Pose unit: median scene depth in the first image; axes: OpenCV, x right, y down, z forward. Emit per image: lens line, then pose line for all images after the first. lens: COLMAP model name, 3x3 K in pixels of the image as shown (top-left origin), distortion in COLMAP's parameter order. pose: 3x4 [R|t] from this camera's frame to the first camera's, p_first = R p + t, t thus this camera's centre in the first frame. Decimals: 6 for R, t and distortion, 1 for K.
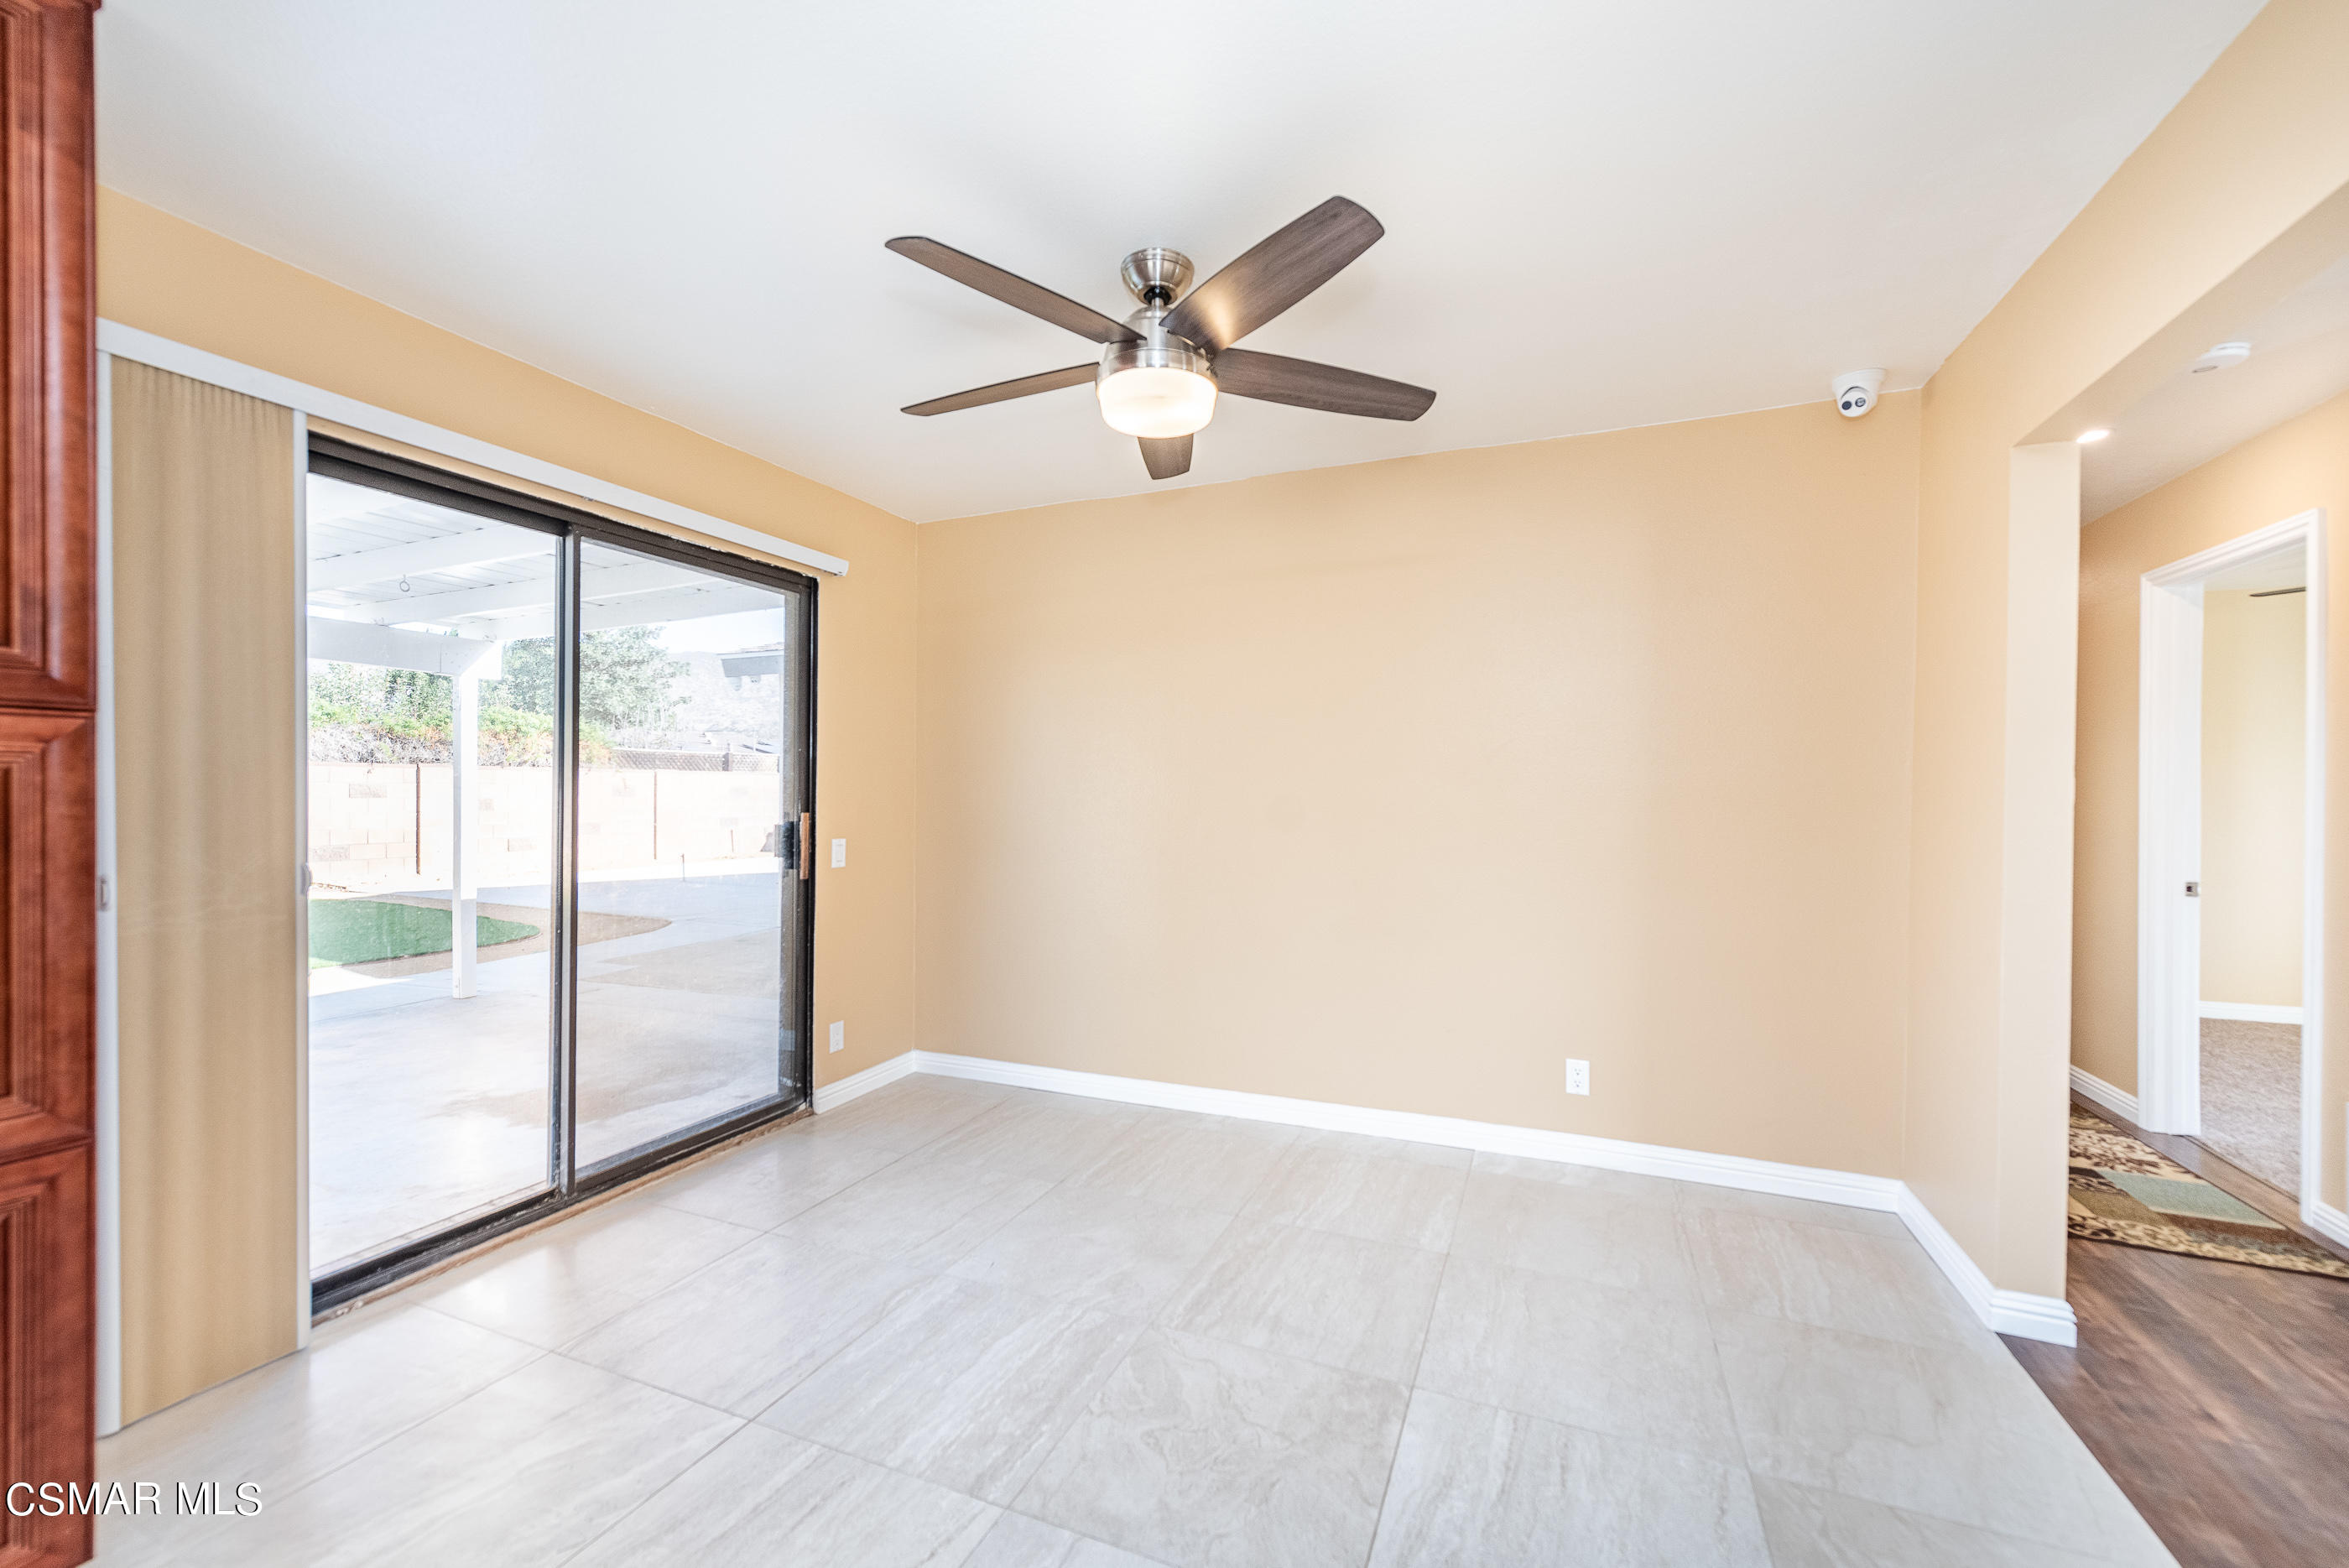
lens RADIAL K [[920.5, 0, 1175.4], [0, 920.5, 799.0], [0, 0, 1]] dist [0.013228, -0.003758]
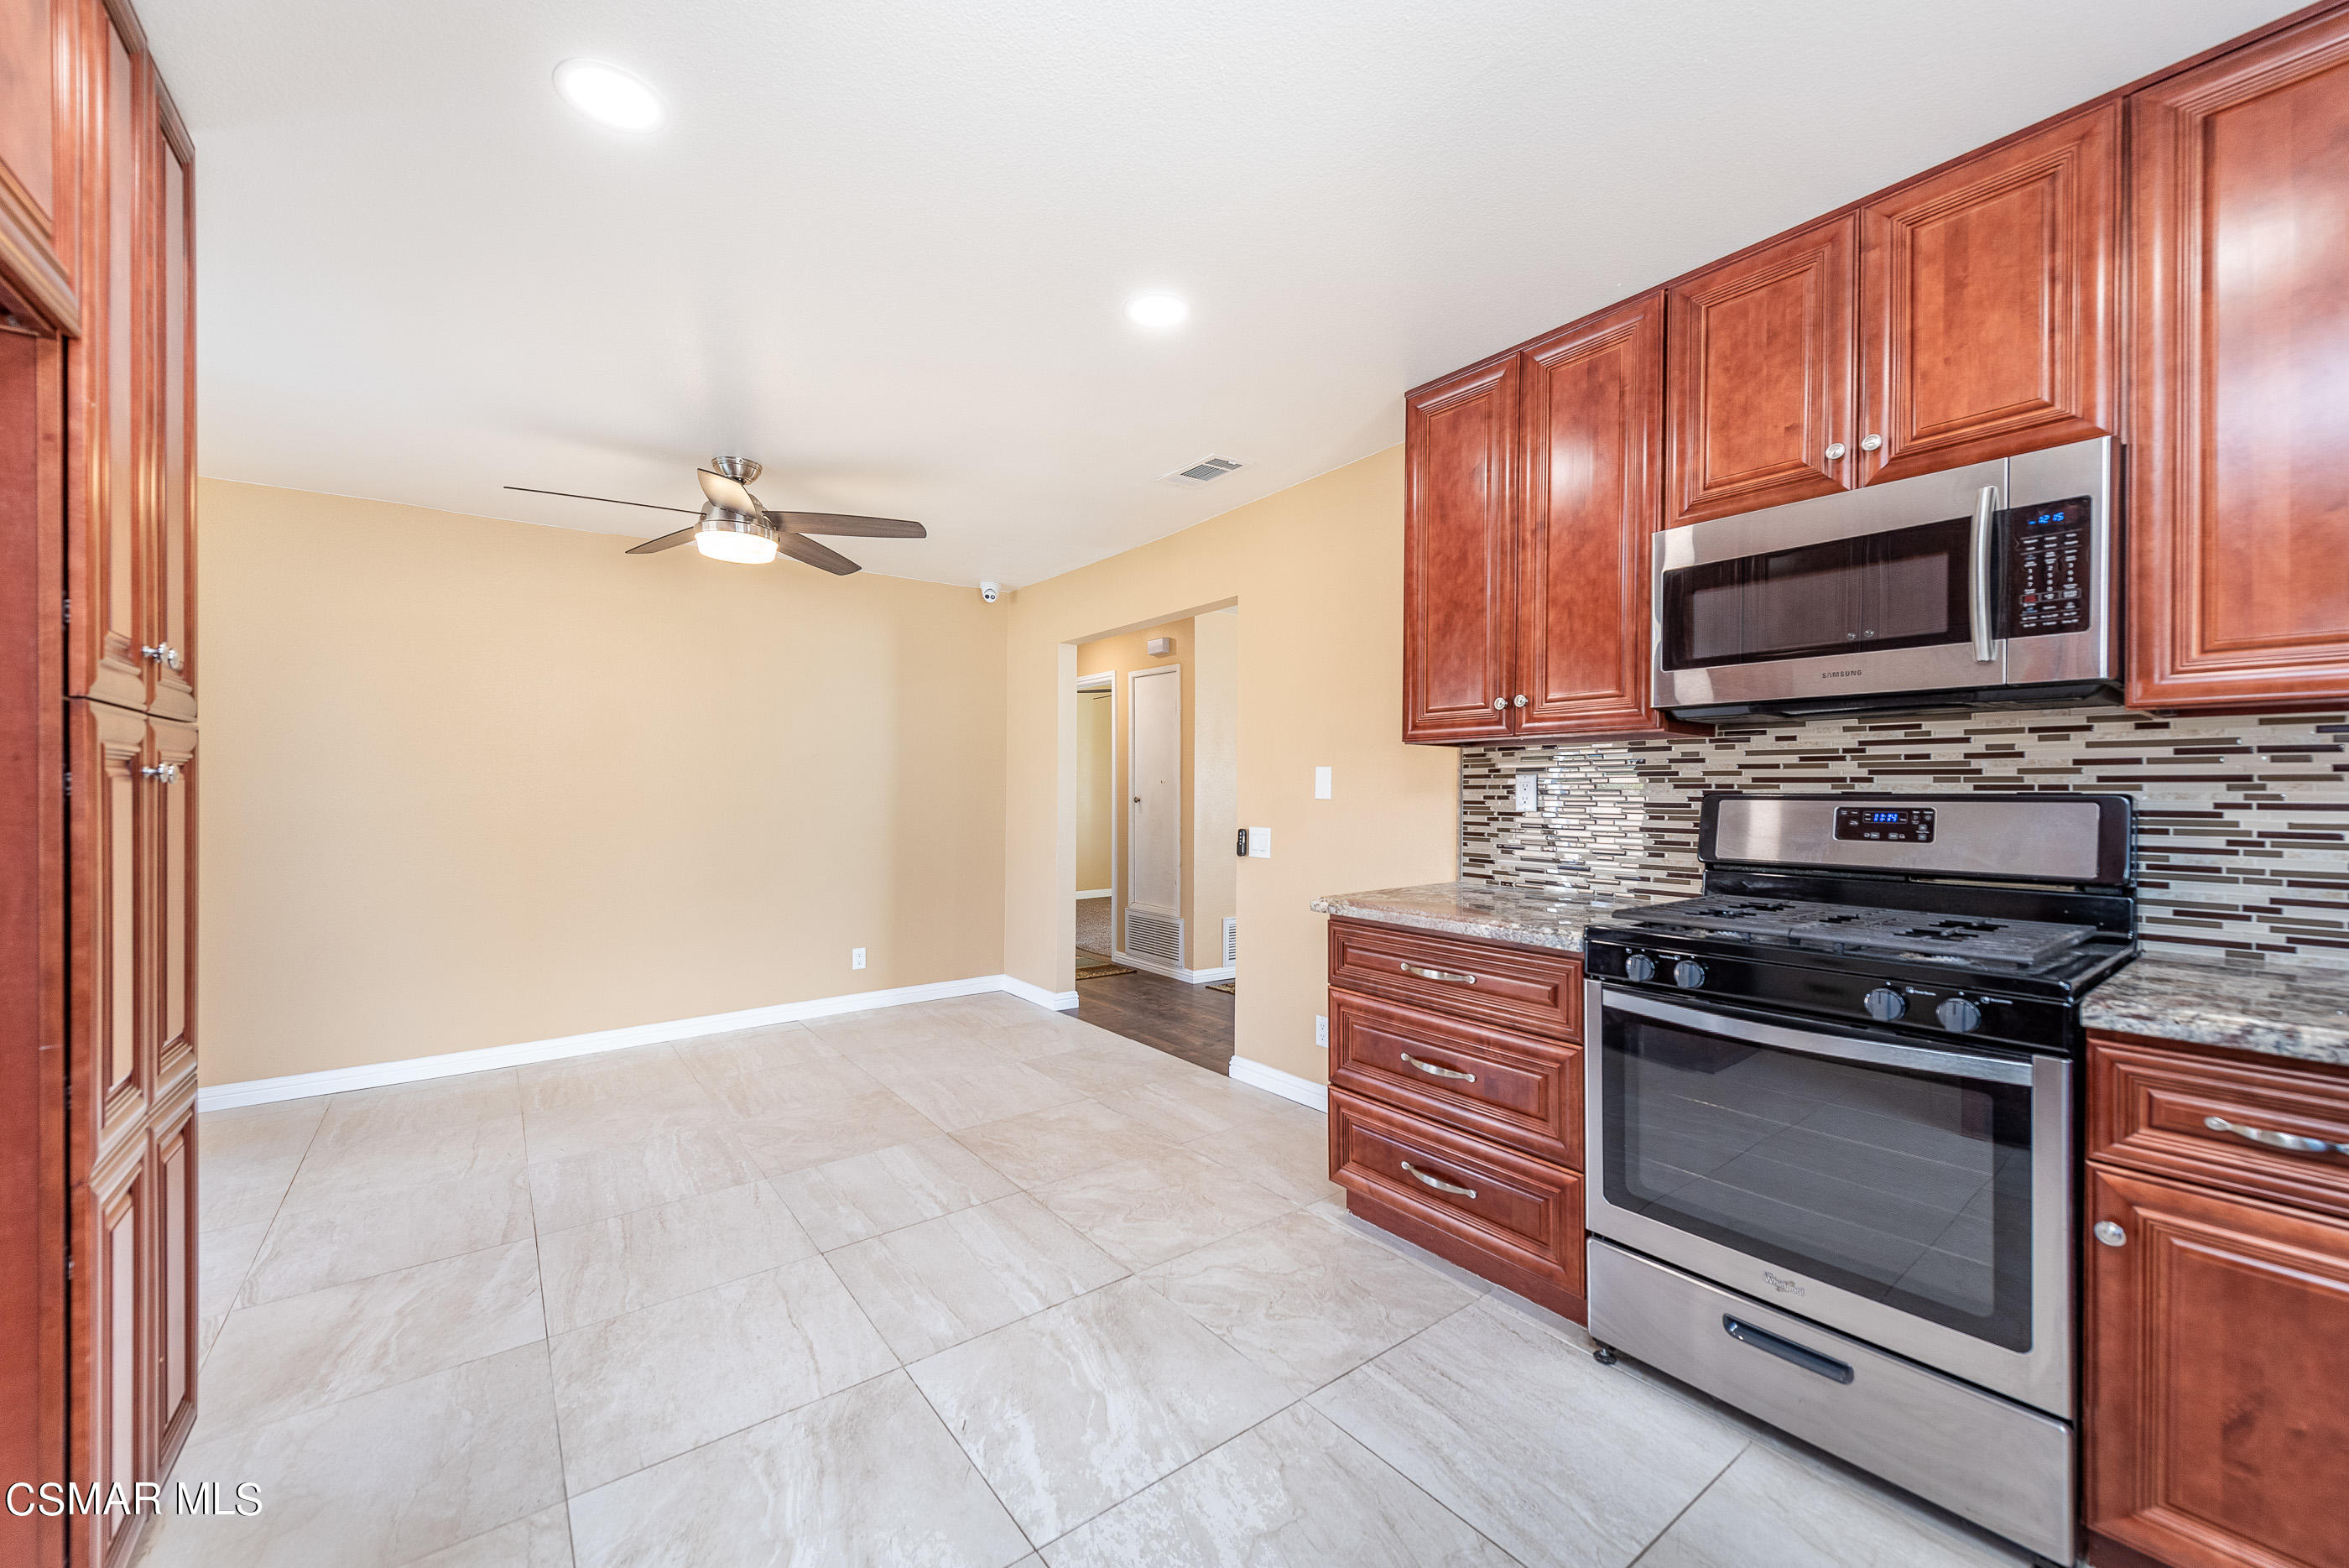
lens RADIAL K [[920.5, 0, 1180.7], [0, 920.5, 791.5], [0, 0, 1]] dist [0.013228, -0.003758]
pose [[0.500495, -0.007152, 0.865710, -0.982651], [0.008116, 0.999961, 0.003569, 0.000478], [-0.865701, 0.005240, 0.500533, -0.457926]]
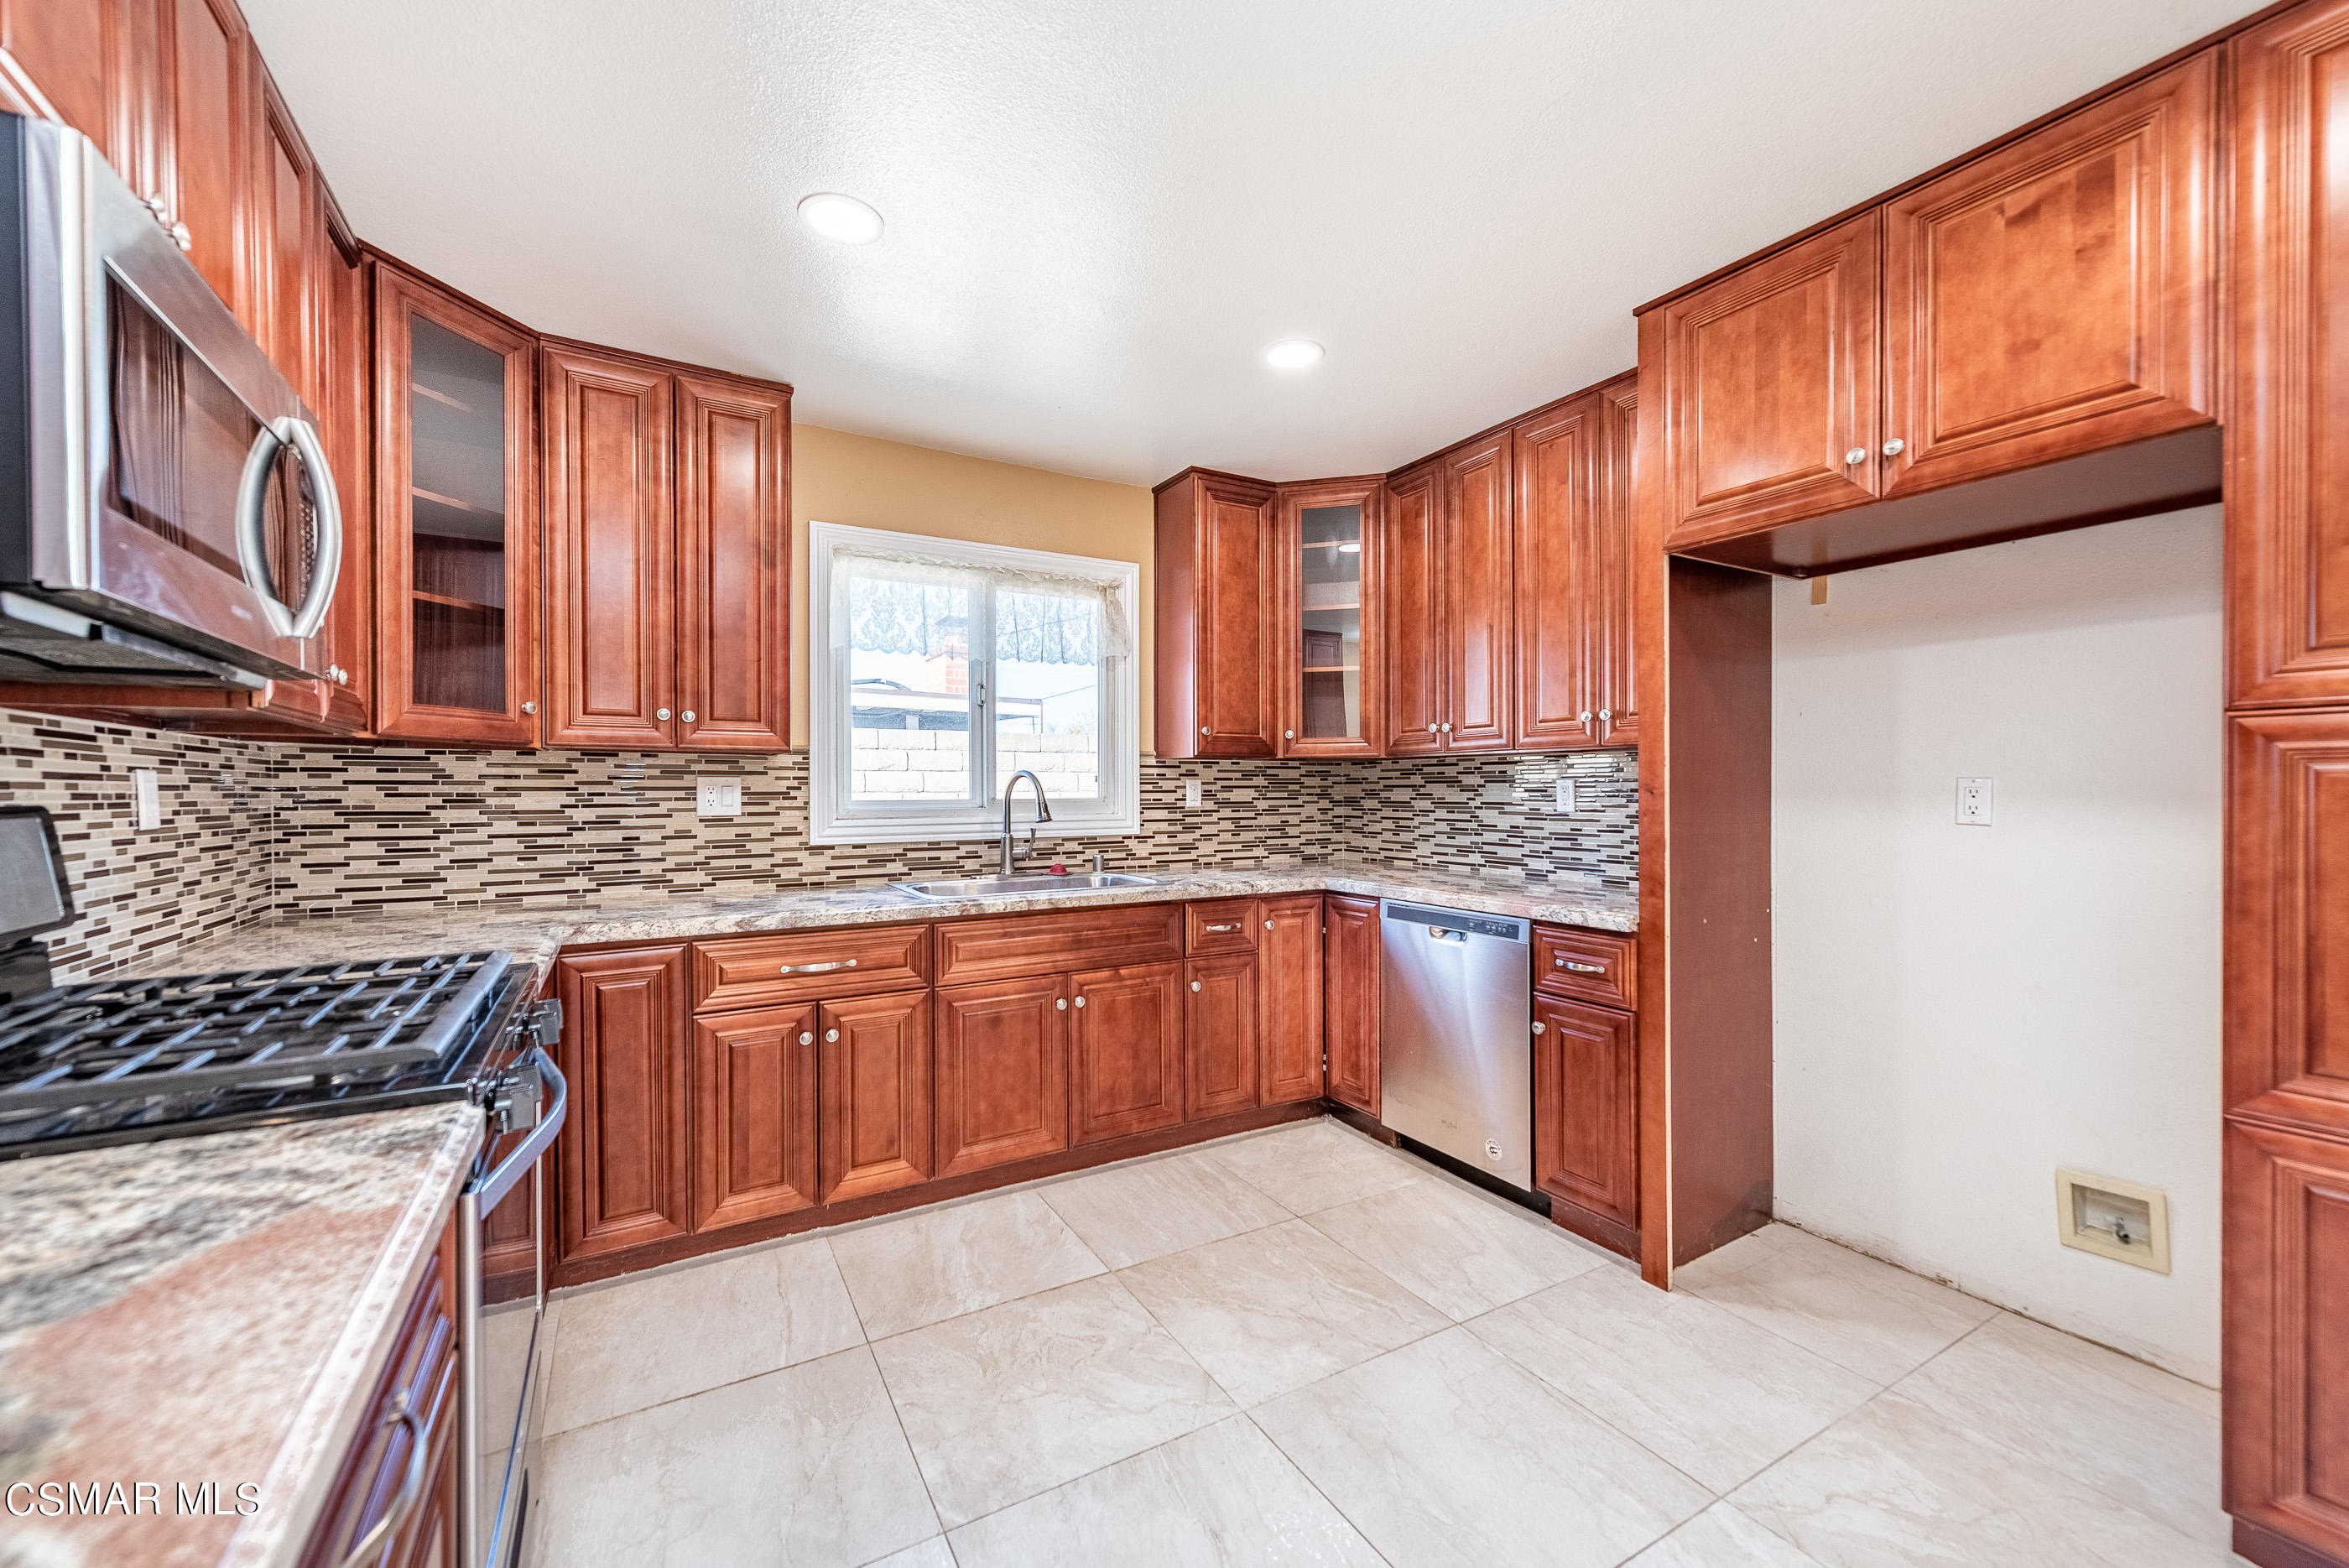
lens RADIAL K [[920.5, 0, 1179.4], [0, 920.5, 791.3], [0, 0, 1]] dist [0.013228, -0.003758]
pose [[-0.600517, 0.002124, -0.799609, 0.143520], [-0.002746, 0.999985, 0.004719, -0.001618], [0.799607, 0.005029, -0.600502, 0.179530]]
